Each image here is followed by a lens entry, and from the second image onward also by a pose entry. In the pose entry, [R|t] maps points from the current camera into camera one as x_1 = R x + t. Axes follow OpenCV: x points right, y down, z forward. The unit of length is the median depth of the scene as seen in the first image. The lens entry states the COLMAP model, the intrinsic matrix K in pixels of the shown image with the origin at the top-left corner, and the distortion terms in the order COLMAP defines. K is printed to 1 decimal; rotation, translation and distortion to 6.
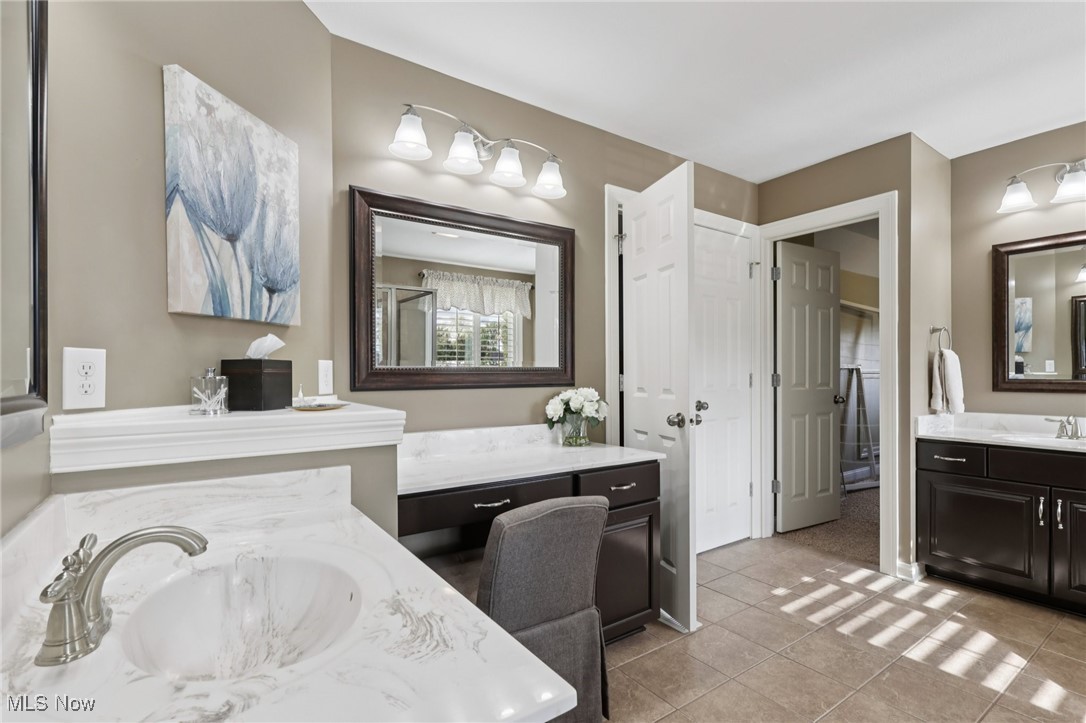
lens RADIAL K [[508.4, 0, 541.7], [0, 508.4, 365.5], [0, 0, 1]] dist [-0.000078, 0.002401]
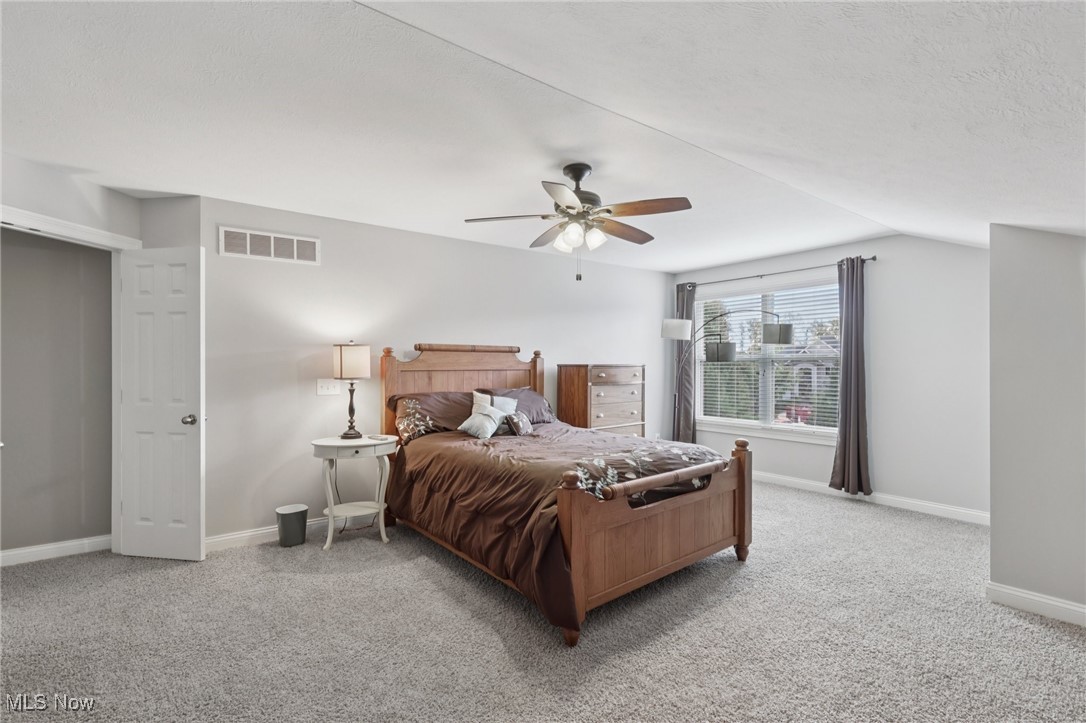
lens RADIAL K [[508.4, 0, 543.5], [0, 508.4, 363.5], [0, 0, 1]] dist [-0.000078, 0.002401]
pose [[-0.055612, 0.005286, 0.998438, -1.596045], [-0.004811, 0.999973, -0.005562, -0.064285], [-0.998441, -0.005113, -0.055585, 0.095487]]
